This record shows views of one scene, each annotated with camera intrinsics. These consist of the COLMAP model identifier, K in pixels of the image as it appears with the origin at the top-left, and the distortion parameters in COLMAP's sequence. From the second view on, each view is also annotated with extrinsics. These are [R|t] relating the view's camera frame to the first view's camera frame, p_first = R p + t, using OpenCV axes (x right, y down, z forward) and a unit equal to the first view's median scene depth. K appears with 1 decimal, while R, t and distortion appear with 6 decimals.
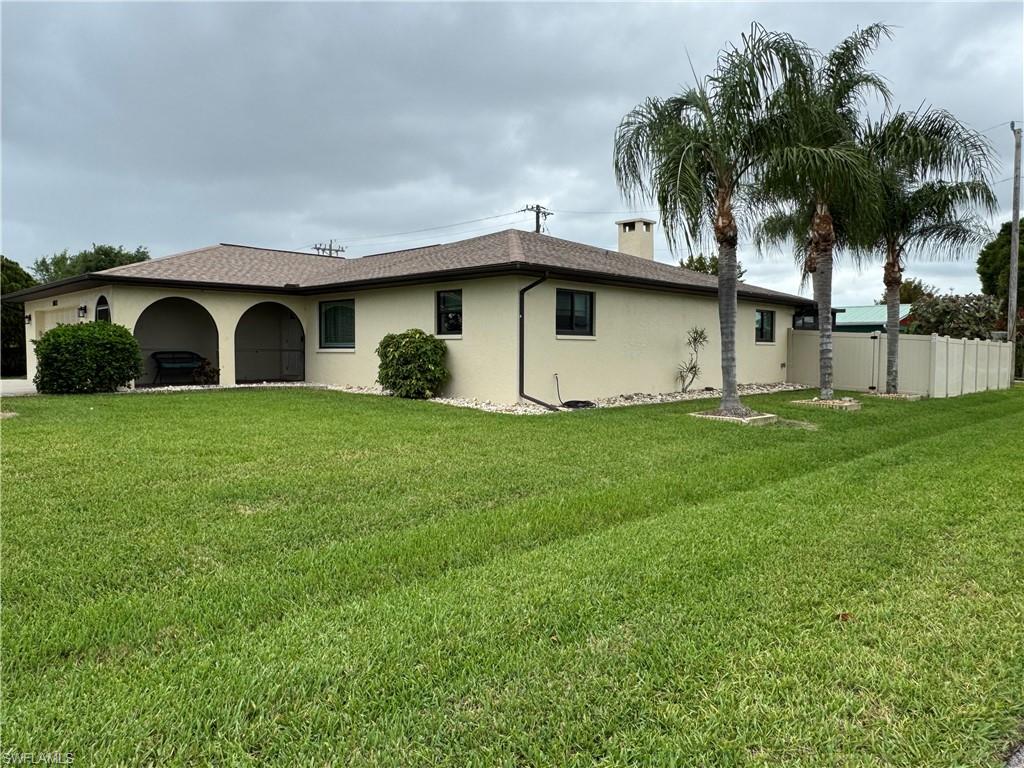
lens RADIAL K [[683.8, 0, 512.0], [0, 683.8, 384.0], [0, 0, 1]] dist [0.003041, 0.000736]
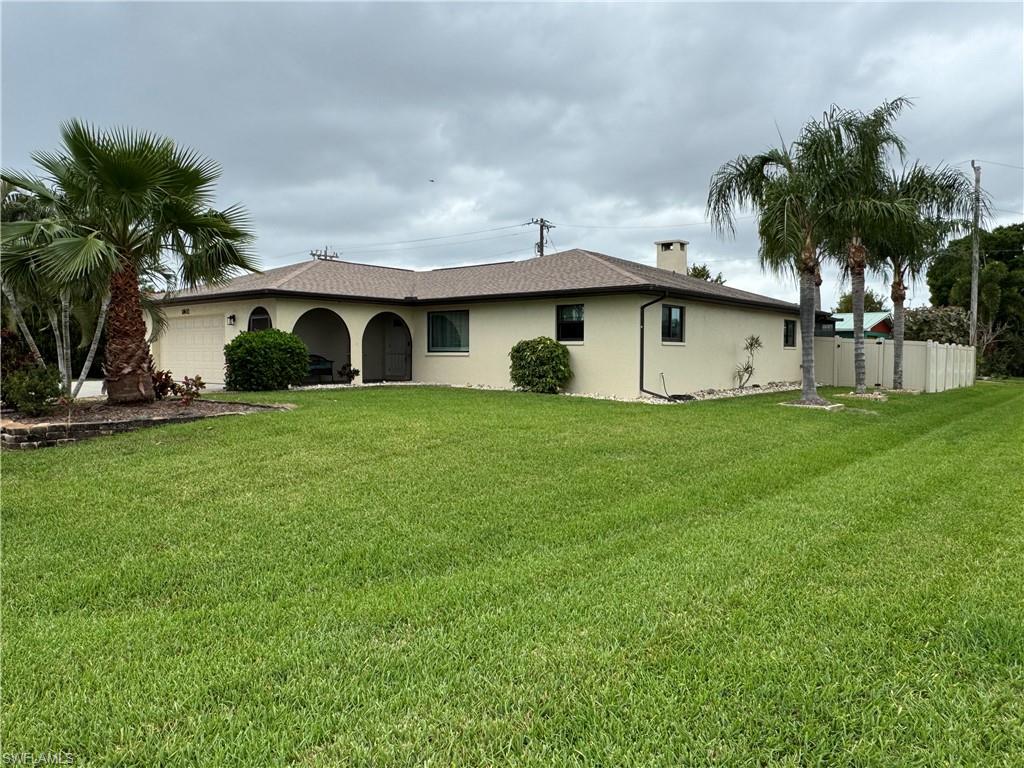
lens RADIAL K [[711.1, 0, 475.1], [0, 711.1, 383.3], [0, 0, 1]] dist [0.002056, 0.001594]
pose [[0.996856, -0.003230, 0.079169, -0.317126], [0.003721, 0.999975, -0.006062, 0.008764], [-0.079148, 0.006338, 0.996843, -0.218207]]
